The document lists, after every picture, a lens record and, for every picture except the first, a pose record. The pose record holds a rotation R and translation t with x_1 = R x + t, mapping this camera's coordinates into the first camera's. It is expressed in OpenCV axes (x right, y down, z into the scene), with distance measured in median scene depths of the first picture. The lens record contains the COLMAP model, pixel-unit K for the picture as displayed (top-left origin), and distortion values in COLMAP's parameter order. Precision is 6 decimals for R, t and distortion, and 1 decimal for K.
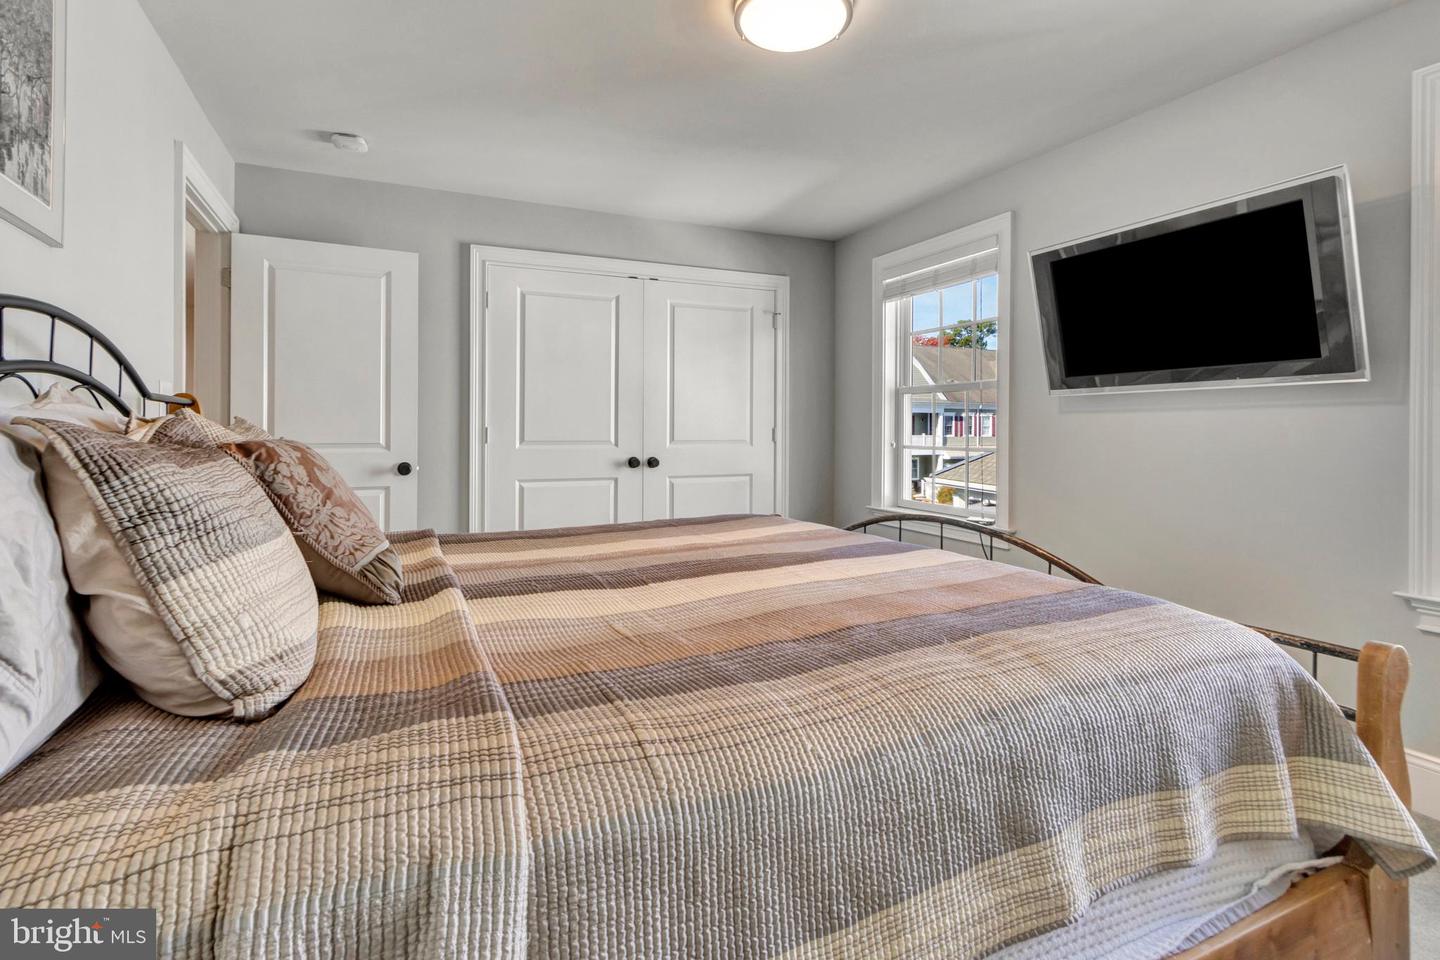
lens RADIAL K [[694.8, 0, 701.8], [0, 694.8, 446.0], [0, 0, 1]] dist [-0.000852, -0.000078]
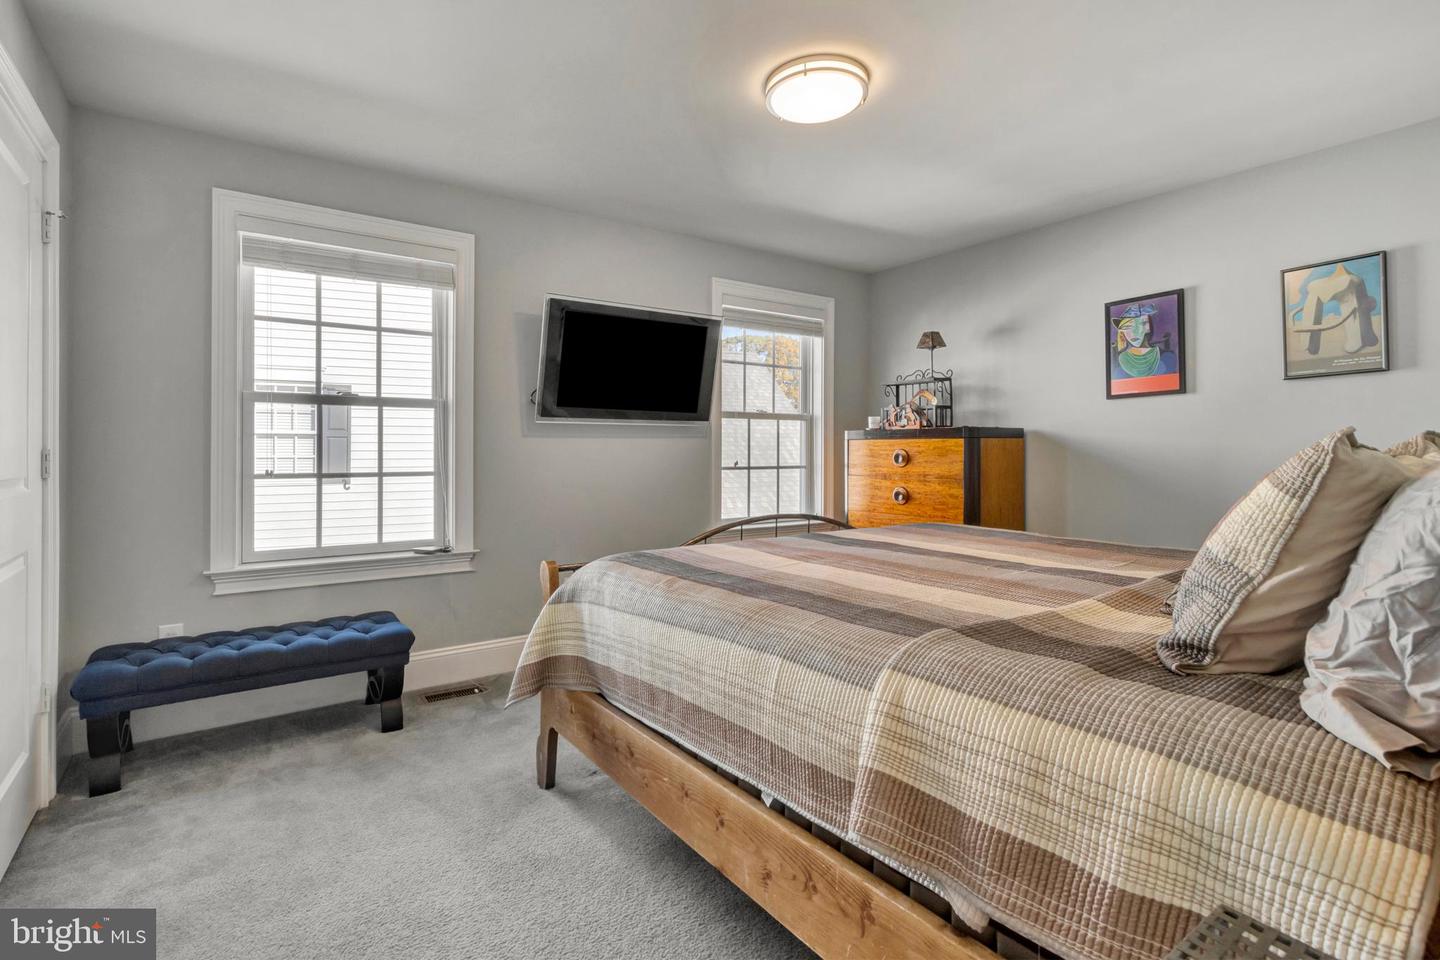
lens RADIAL K [[694.8, 0, 701.8], [0, 694.8, 446.0], [0, 0, 1]] dist [-0.000852, -0.000078]
pose [[-0.175497, 0.010599, 0.984423, -0.802424], [0.024370, 0.999682, -0.006418, -0.022141], [-0.984178, 0.022864, -0.175700, 1.136800]]
